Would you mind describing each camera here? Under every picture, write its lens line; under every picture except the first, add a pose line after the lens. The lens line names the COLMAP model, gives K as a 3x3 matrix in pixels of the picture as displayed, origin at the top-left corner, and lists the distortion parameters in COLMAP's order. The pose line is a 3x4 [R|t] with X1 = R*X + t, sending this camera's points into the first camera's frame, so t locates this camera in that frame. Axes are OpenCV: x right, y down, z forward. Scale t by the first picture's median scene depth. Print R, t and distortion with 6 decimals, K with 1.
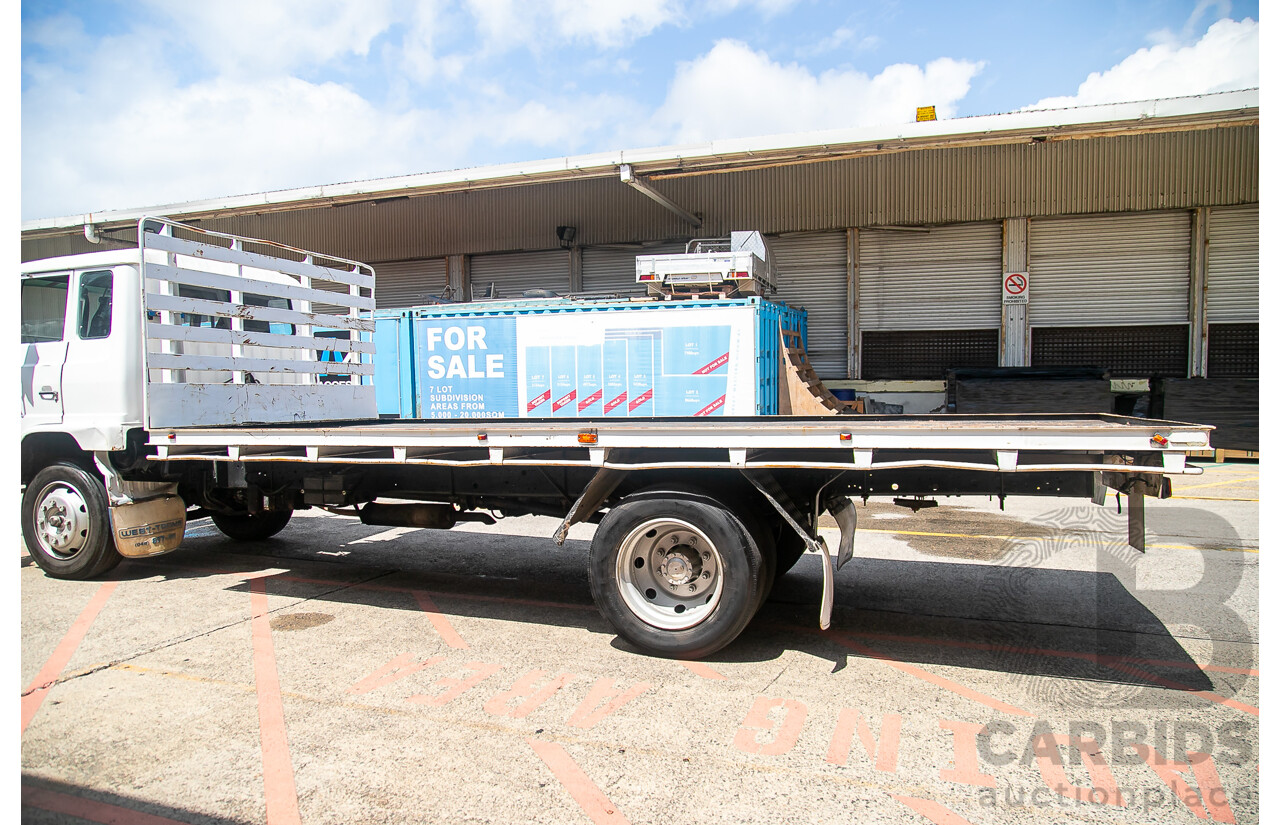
lens RADIAL K [[749.2, 0, 701.3], [0, 749.2, 427.0], [0, 0, 1]] dist [0.005958, 0.000362]
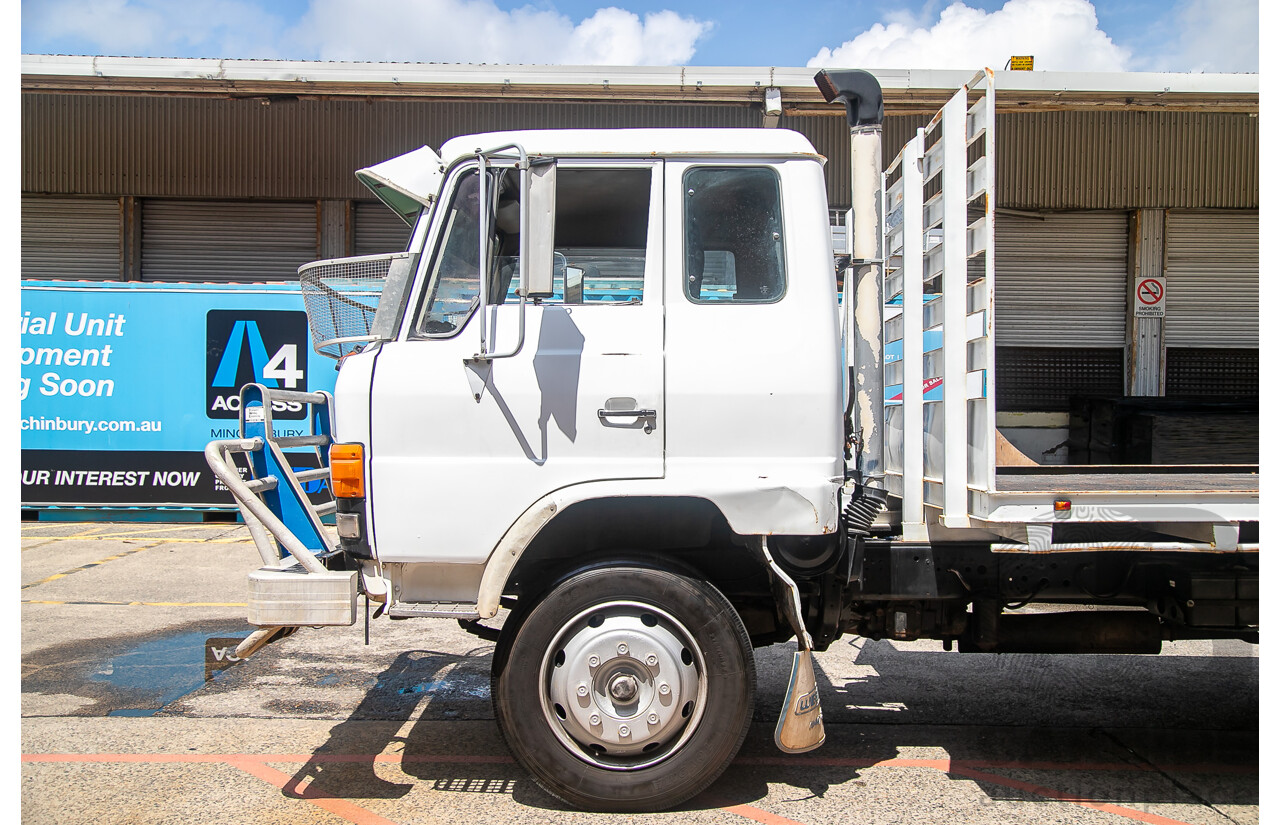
lens RADIAL K [[976.7, 0, 640.2], [0, 976.7, 423.1], [0, 0, 1]] dist [0.106100, 0.008396]
pose [[0.952396, 0.014485, 0.304520, -0.410166], [-0.000753, 0.998979, -0.045163, -0.004384], [-0.304863, 0.042784, 0.951435, 0.162959]]
